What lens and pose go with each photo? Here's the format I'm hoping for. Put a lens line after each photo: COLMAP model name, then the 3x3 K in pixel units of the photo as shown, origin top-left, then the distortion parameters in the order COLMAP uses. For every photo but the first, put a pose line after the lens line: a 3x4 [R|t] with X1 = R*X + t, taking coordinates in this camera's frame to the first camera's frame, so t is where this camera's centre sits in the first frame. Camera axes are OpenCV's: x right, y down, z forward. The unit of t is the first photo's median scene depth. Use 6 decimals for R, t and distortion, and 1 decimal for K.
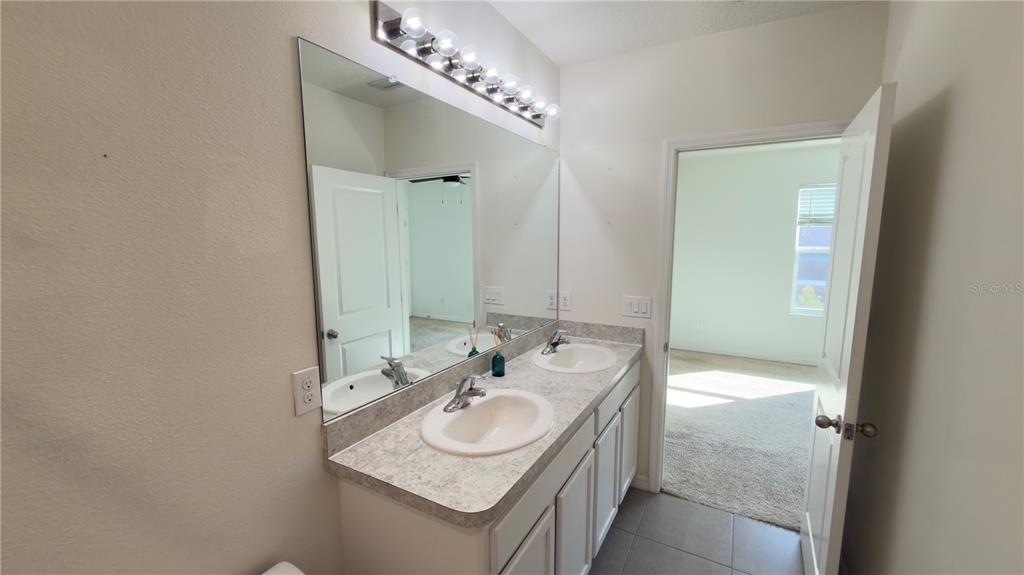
lens RADIAL K [[408.5, 0, 517.9], [0, 408.5, 289.8], [0, 0, 1]] dist [0.001865, 0.000956]
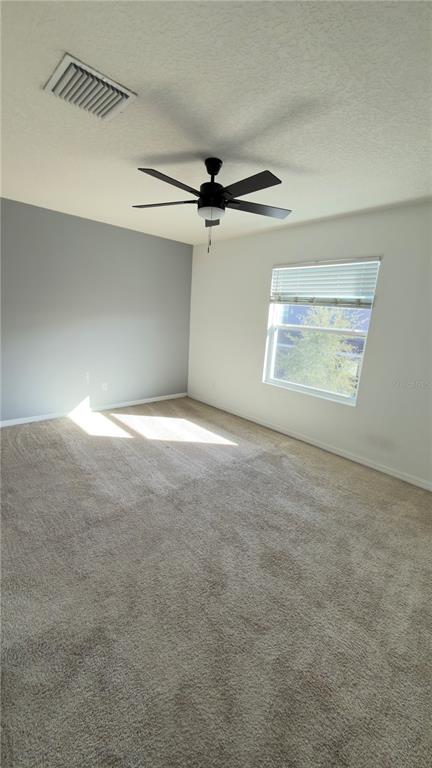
lens RADIAL K [[306.3, 0, 216.3], [0, 306.3, 382.8], [0, 0, 1]] dist [0.001865, 0.000956]
pose [[0.952361, 0.139351, -0.271274, 1.585416], [-0.118740, 0.988742, 0.091048, -0.006007], [0.280908, -0.054499, 0.958186, 0.313563]]
